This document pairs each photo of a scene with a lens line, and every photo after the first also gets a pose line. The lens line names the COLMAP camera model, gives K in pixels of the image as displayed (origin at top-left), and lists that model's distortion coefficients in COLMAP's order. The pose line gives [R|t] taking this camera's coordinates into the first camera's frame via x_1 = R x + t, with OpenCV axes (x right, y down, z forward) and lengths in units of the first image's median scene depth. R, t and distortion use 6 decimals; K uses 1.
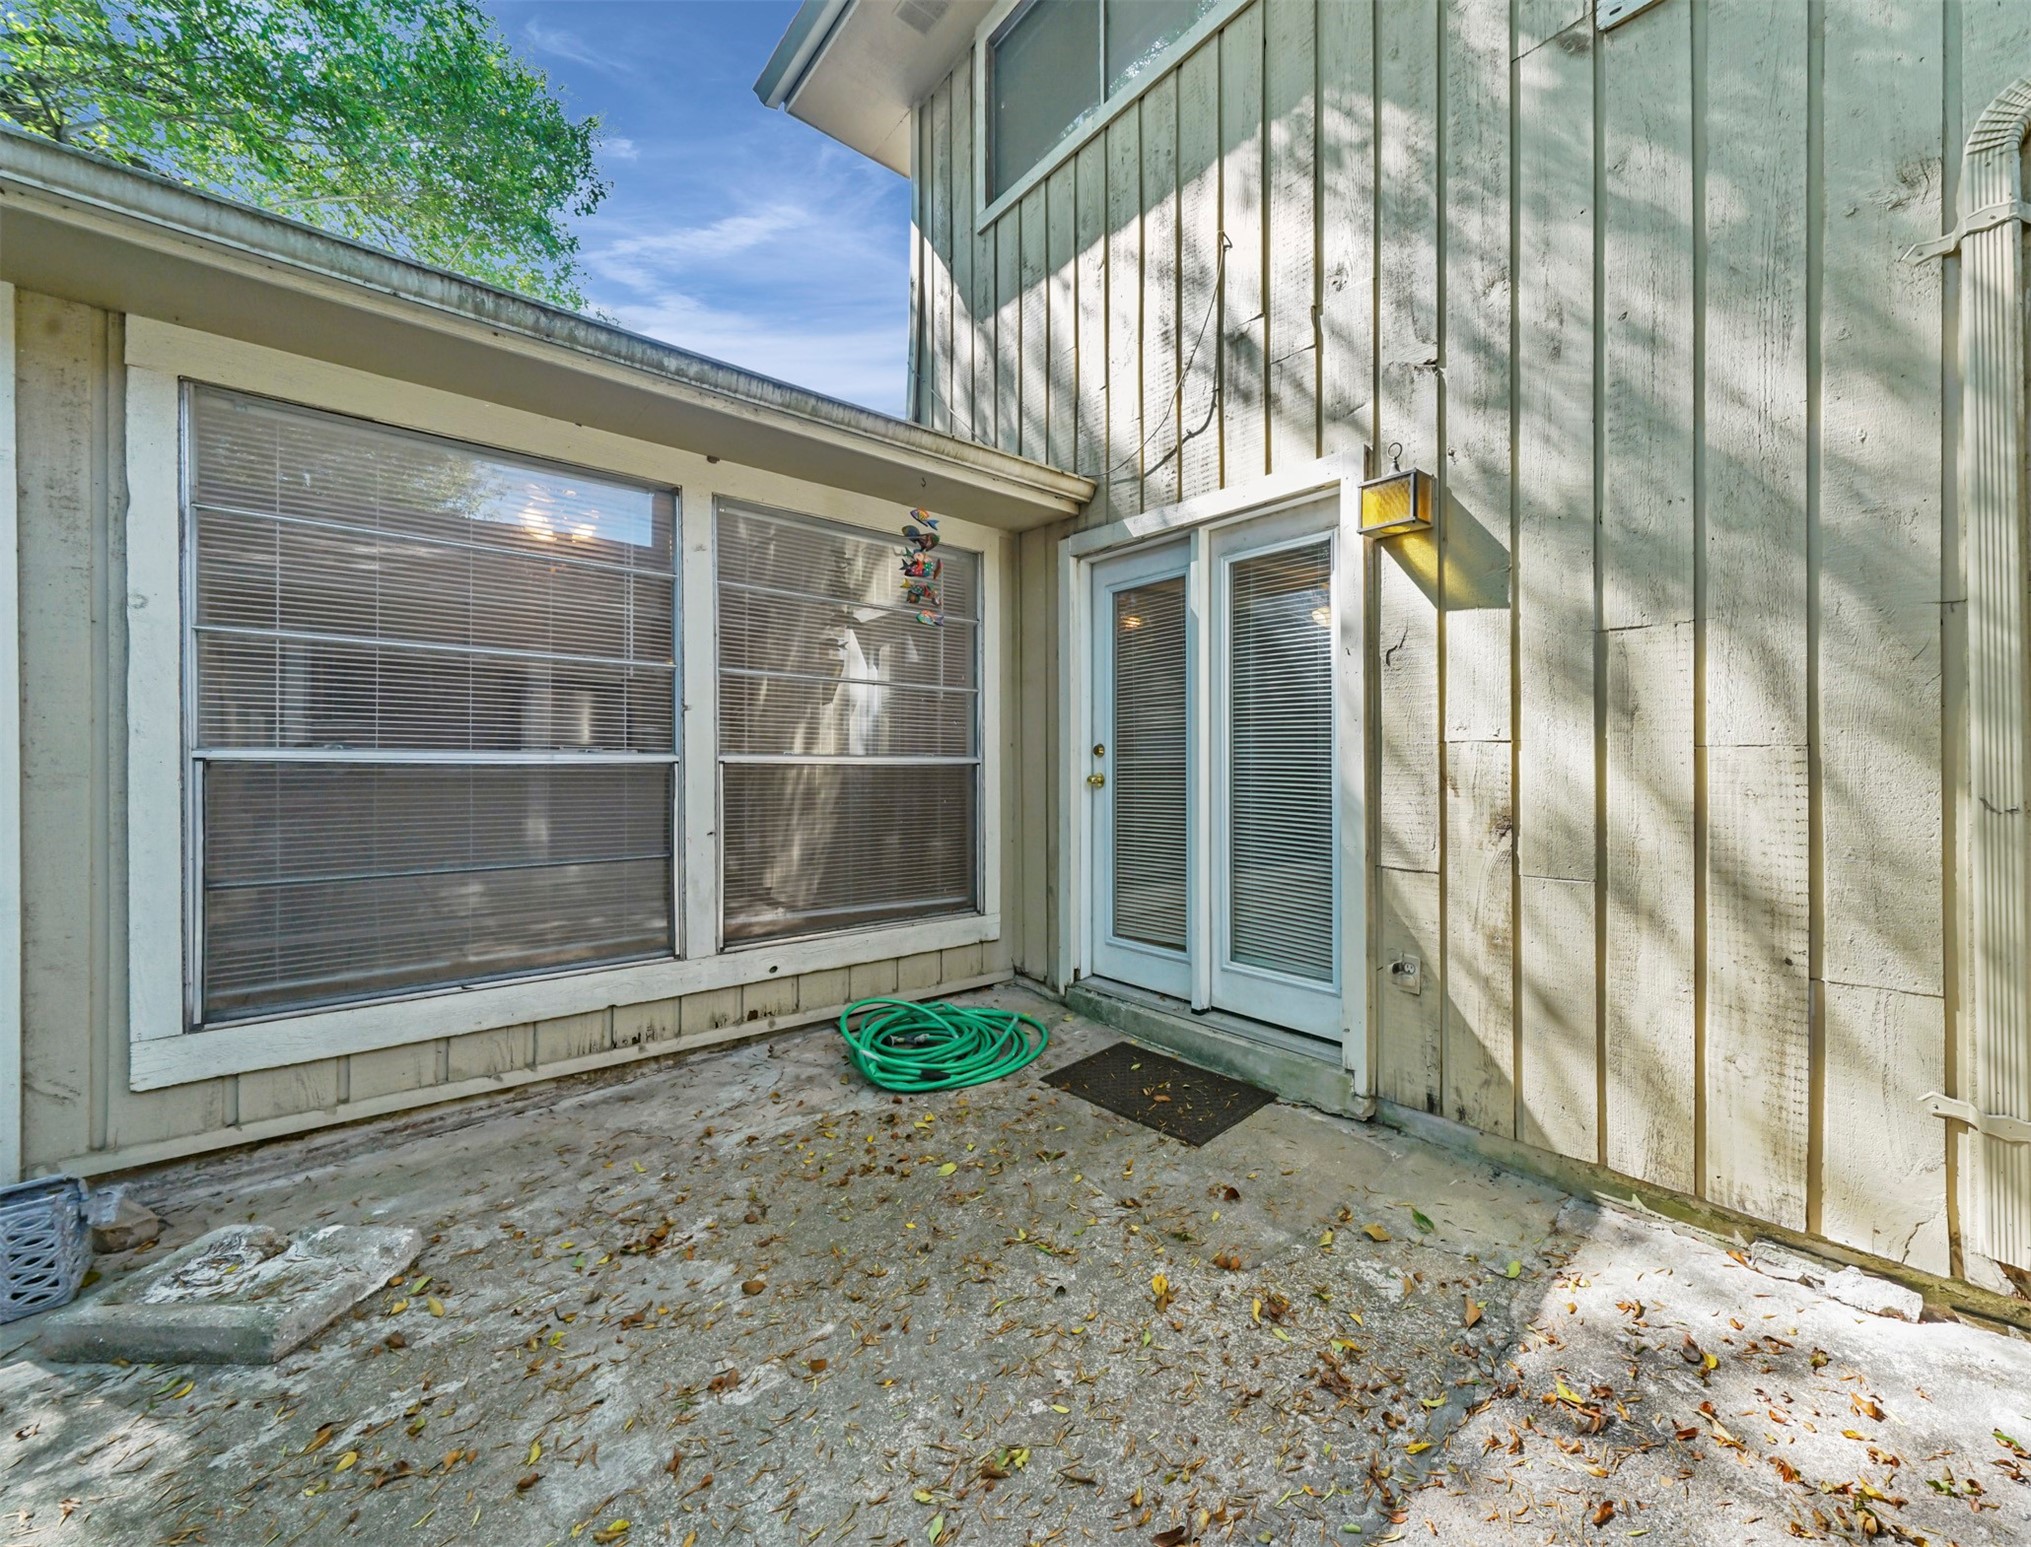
lens RADIAL K [[787.8, 0, 1170.3], [0, 787.8, 766.7], [0, 0, 1]] dist [0.001035, 0.000156]
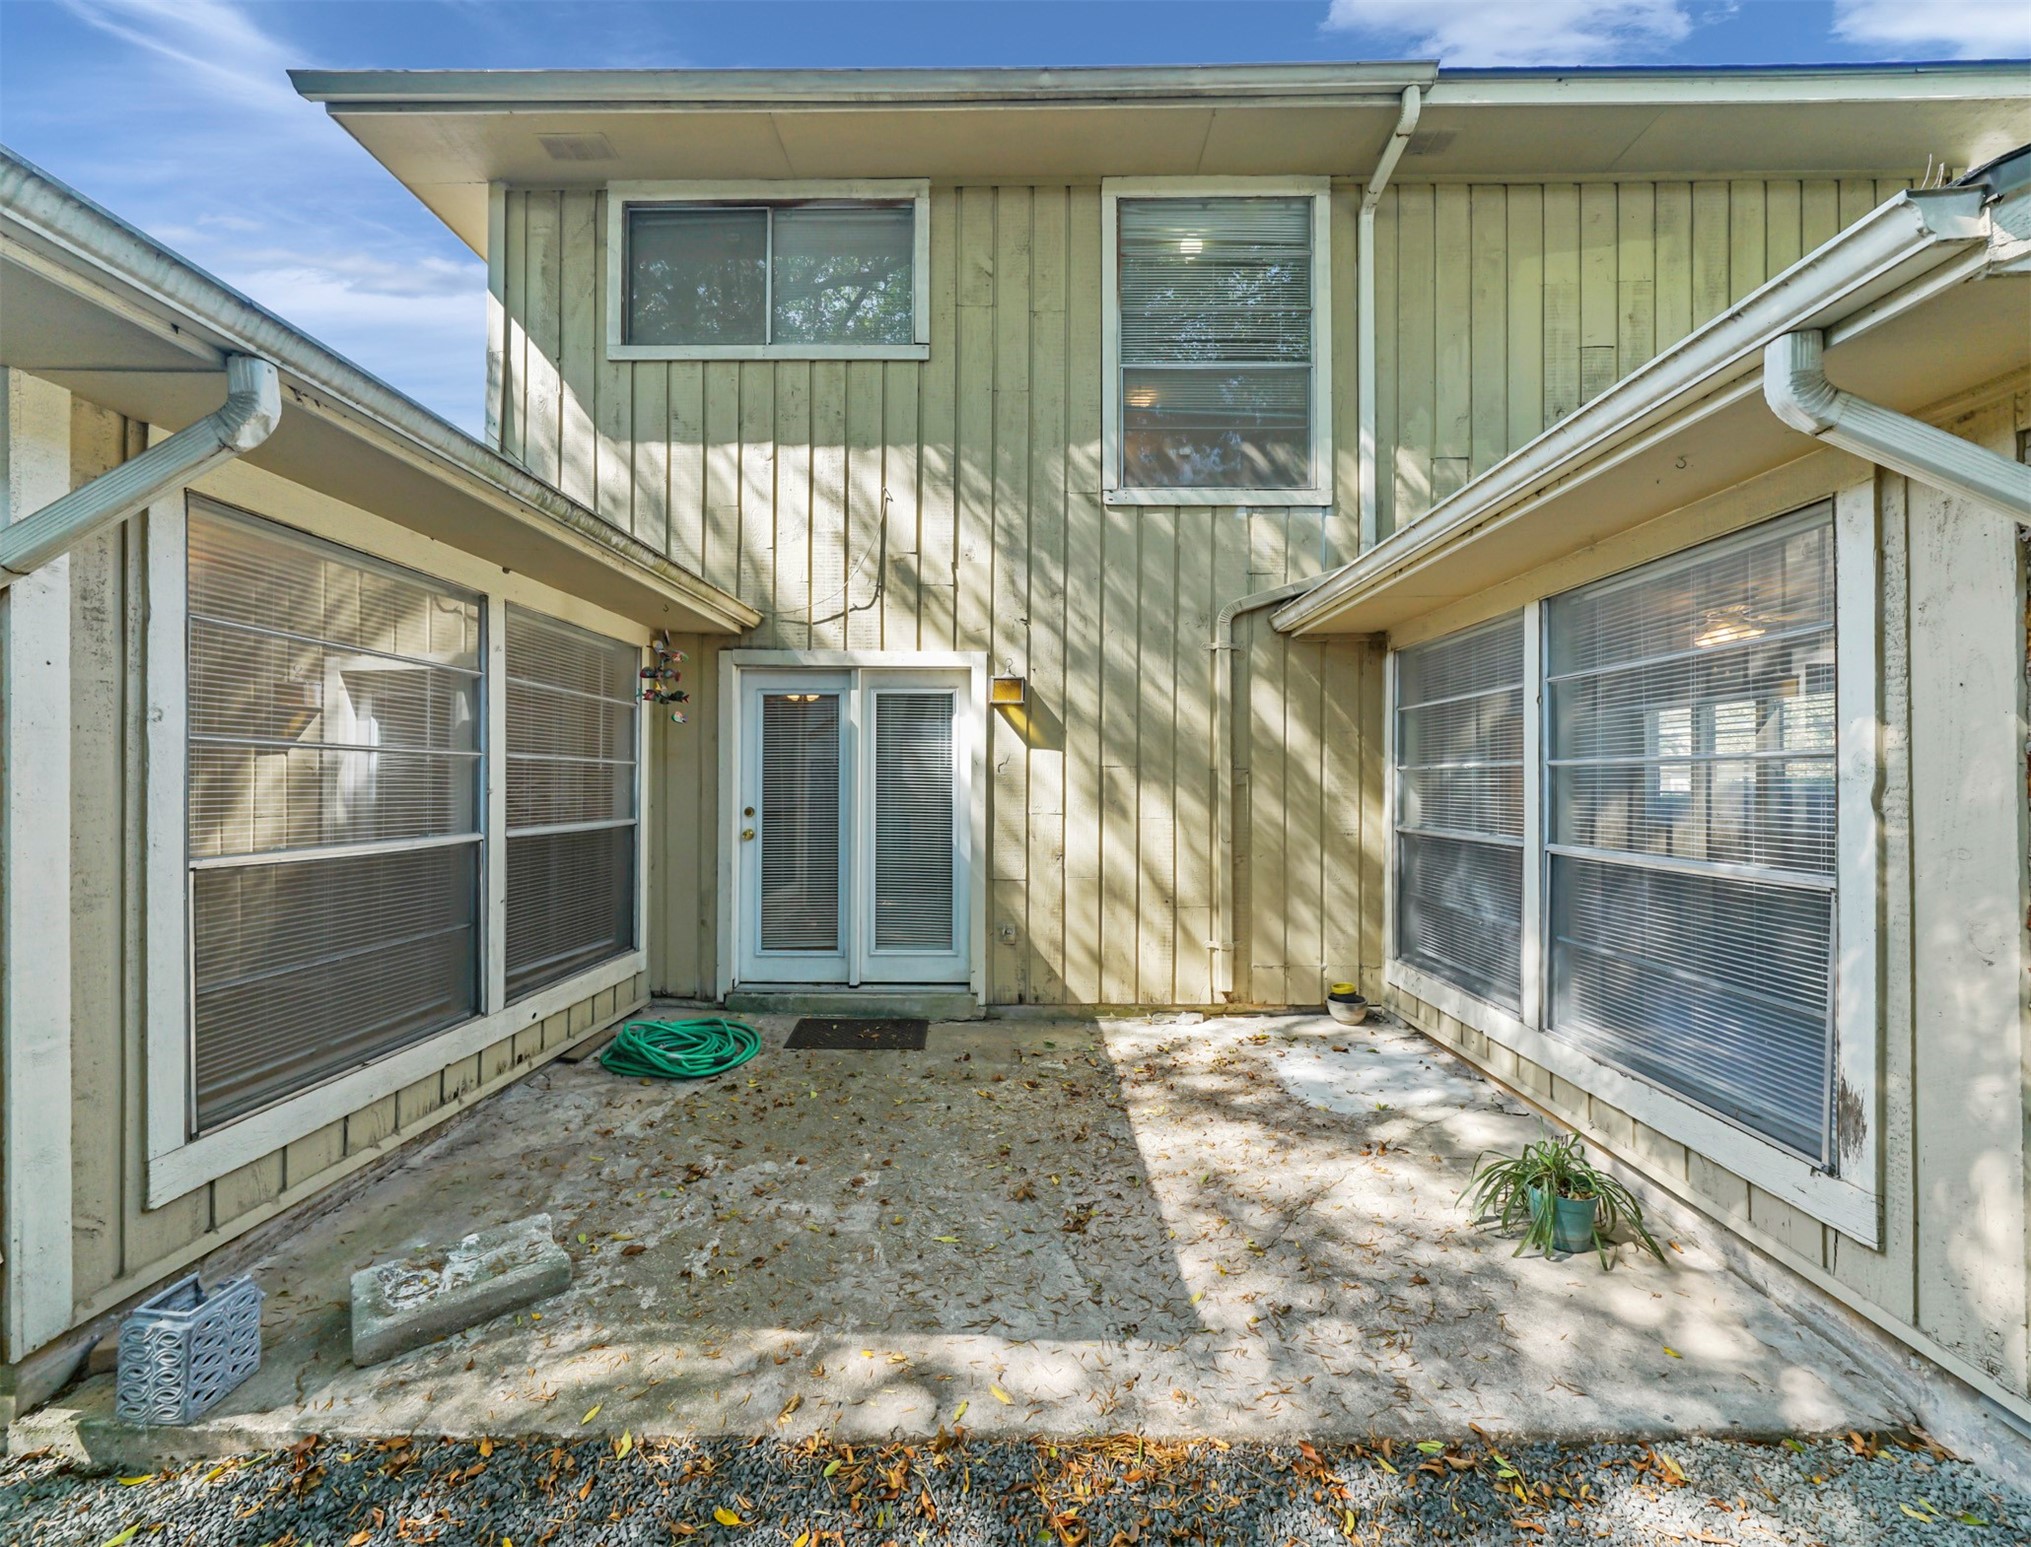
lens RADIAL K [[758.9, 0, 1015.5], [0, 758.9, 773.5], [0, 0, 1]] dist [0.001884, 0.000381]
pose [[0.728018, 0.011966, 0.685454, -0.841811], [-0.002156, 0.999883, -0.015164, -0.087777], [-0.685555, 0.009562, 0.727958, -0.315089]]
